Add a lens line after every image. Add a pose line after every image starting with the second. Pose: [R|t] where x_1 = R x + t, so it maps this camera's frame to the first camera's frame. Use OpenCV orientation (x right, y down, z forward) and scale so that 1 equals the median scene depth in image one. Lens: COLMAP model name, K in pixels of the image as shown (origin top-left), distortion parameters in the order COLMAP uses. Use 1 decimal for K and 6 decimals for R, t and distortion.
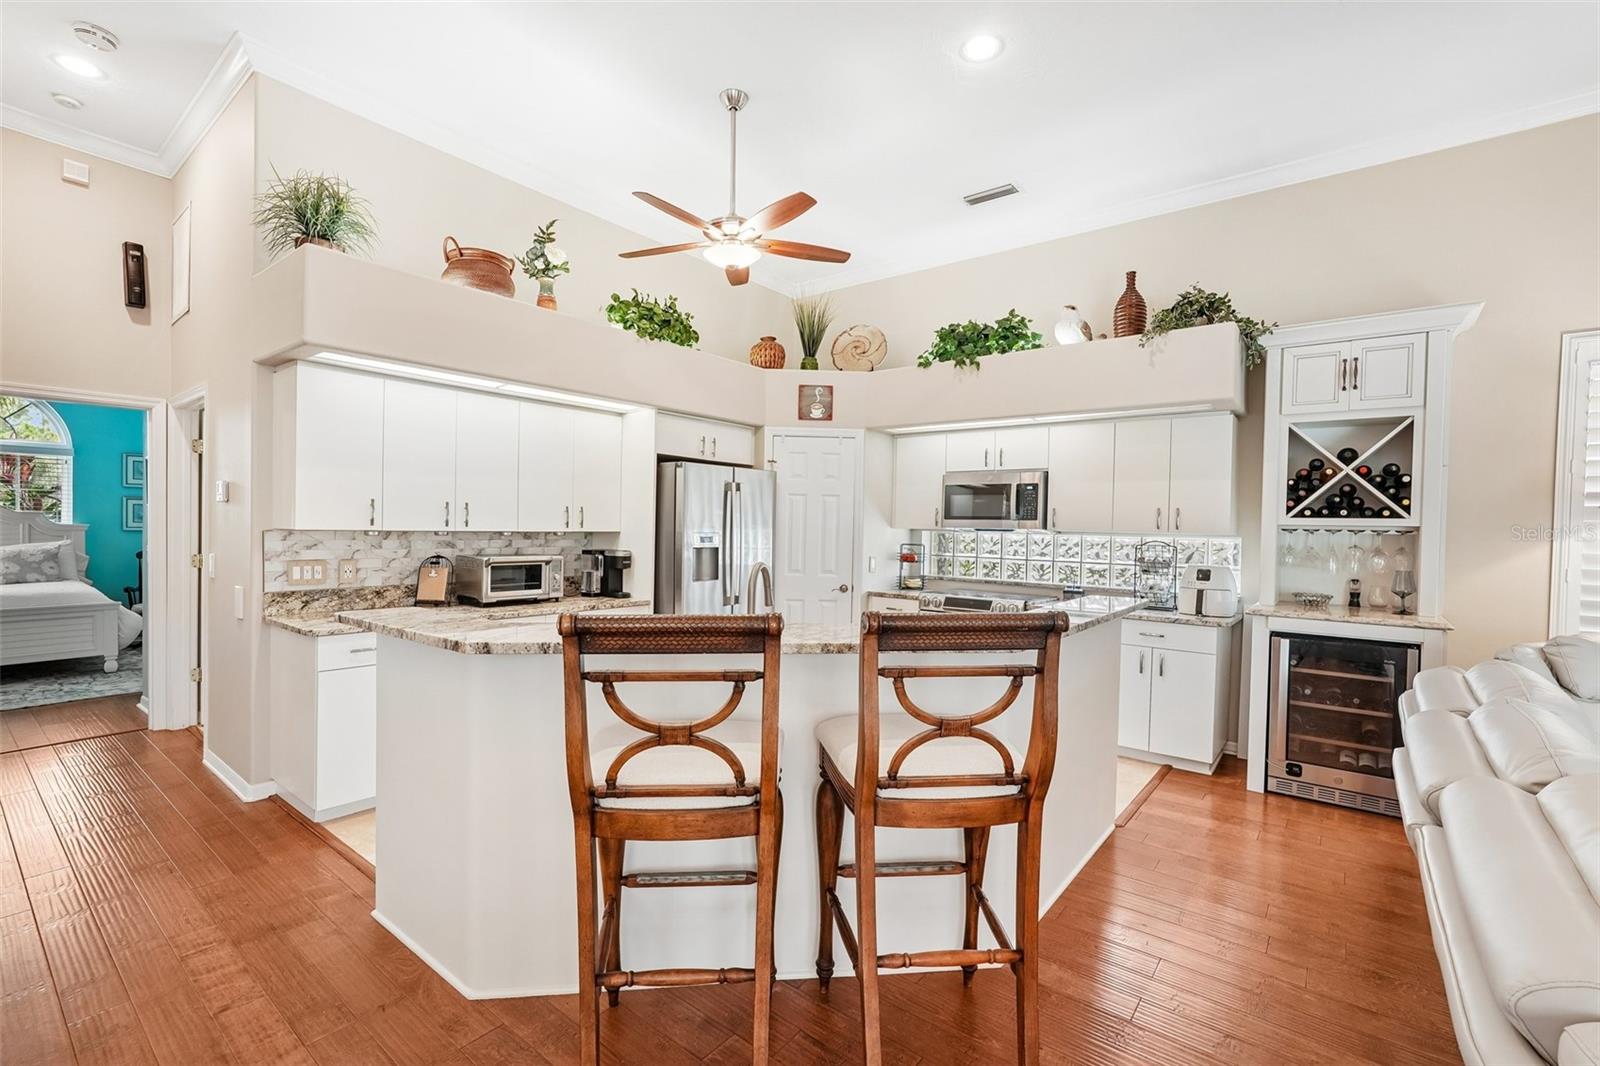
lens RADIAL K [[703.9, 0, 801.3], [0, 703.9, 536.8], [0, 0, 1]] dist [-0.015824, 0.007455]
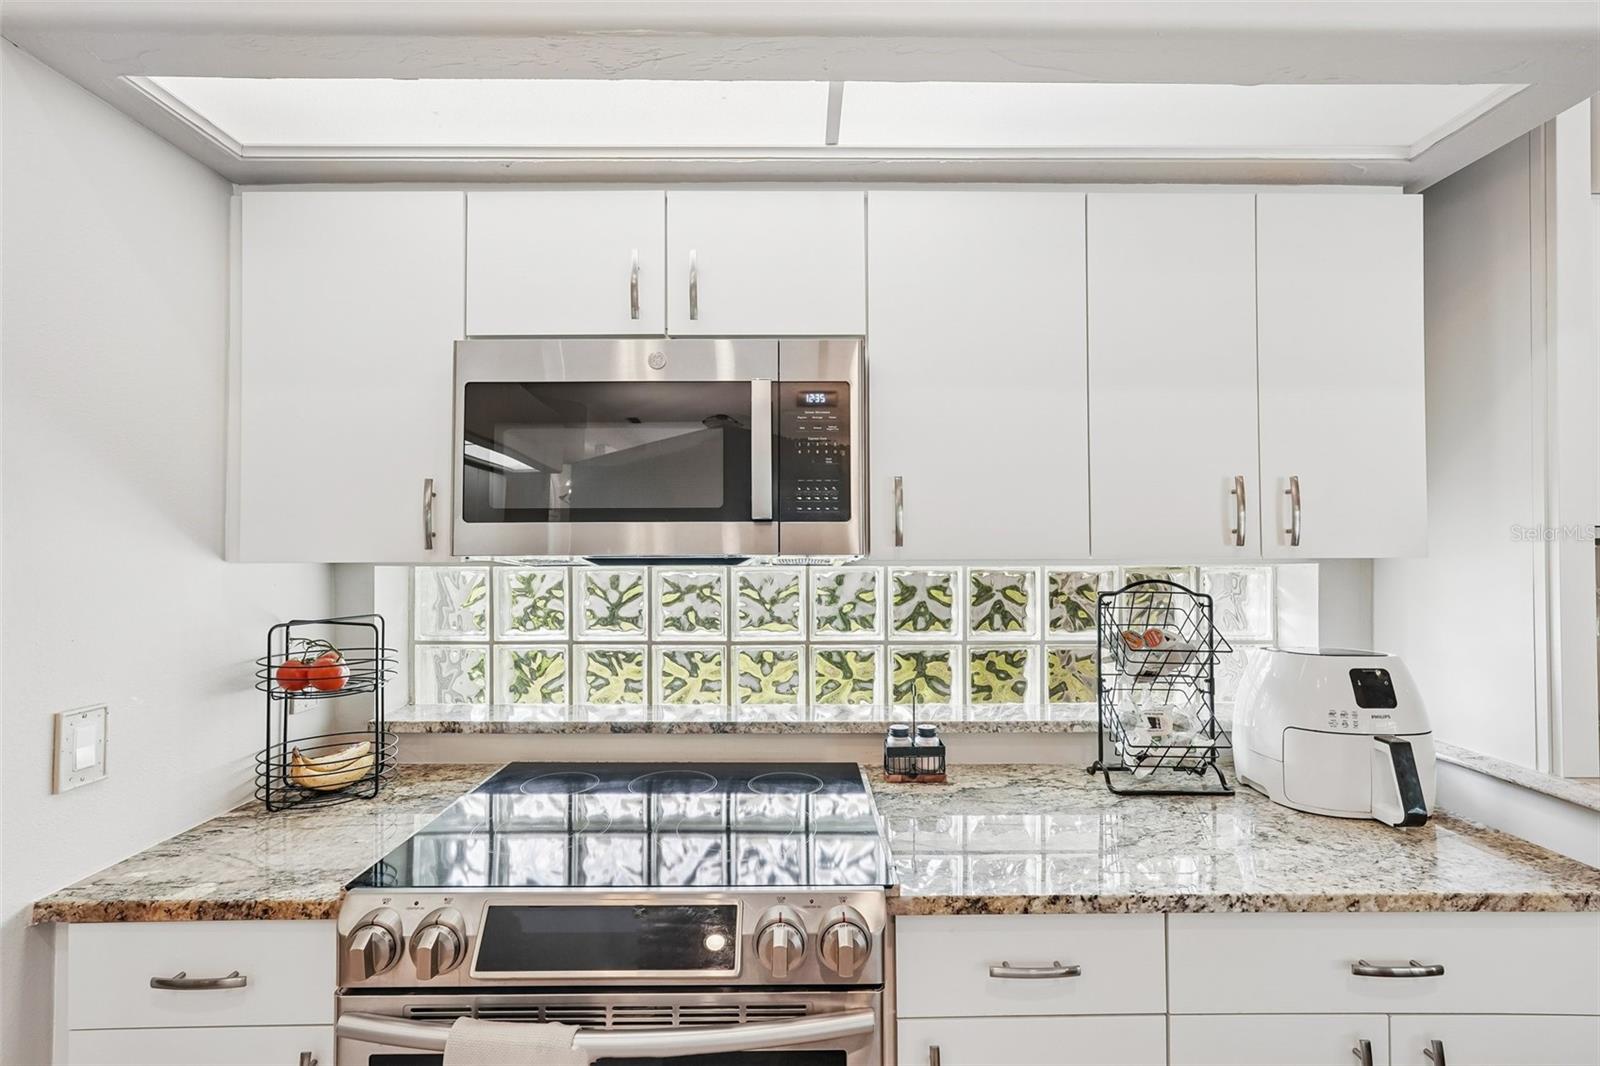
lens RADIAL K [[703.9, 0, 801.3], [0, 703.9, 536.8], [0, 0, 1]] dist [-0.015824, 0.007455]
pose [[0.784778, -0.011443, 0.619672, 0.167369], [0.025632, 0.999573, -0.014004, -0.015456], [-0.619247, 0.026874, 0.784736, 0.855780]]
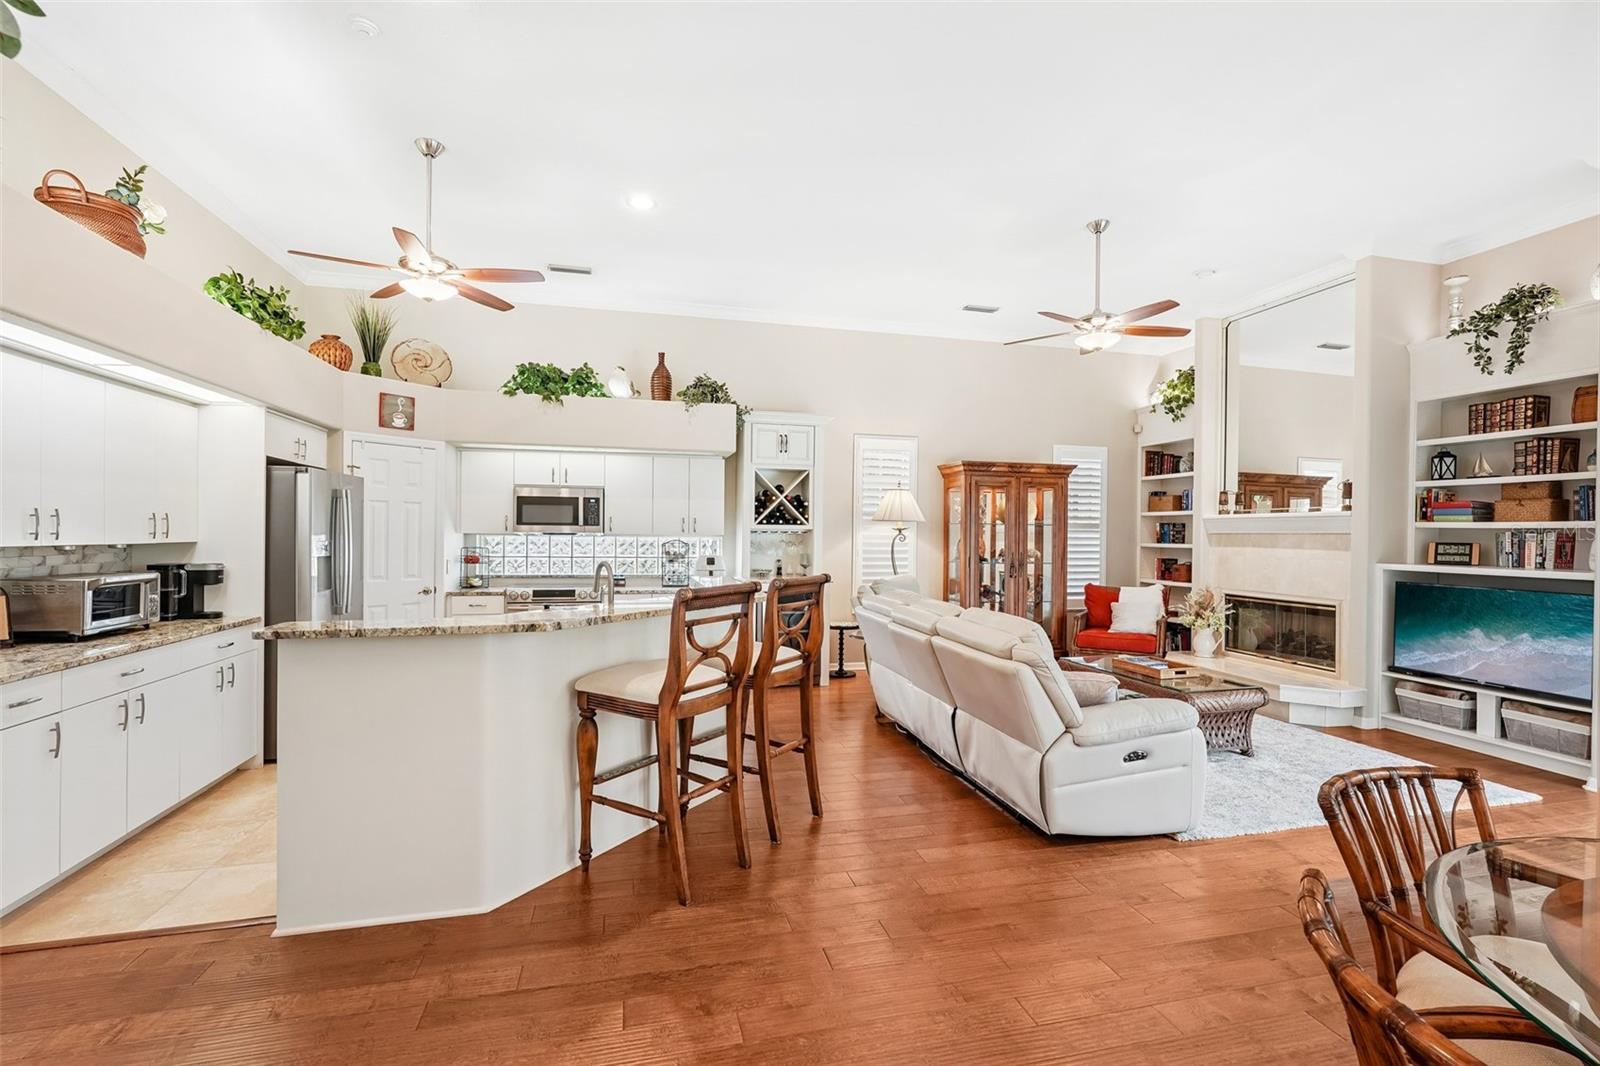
lens RADIAL K [[703.9, 0, 791.9], [0, 703.9, 537.8], [0, 0, 1]] dist [0.003882, 0.000372]
pose [[0.622595, -0.018371, 0.782329, -0.499376], [0.015401, 0.999818, 0.011222, -0.011405], [-0.782393, 0.005062, 0.622764, -0.105237]]
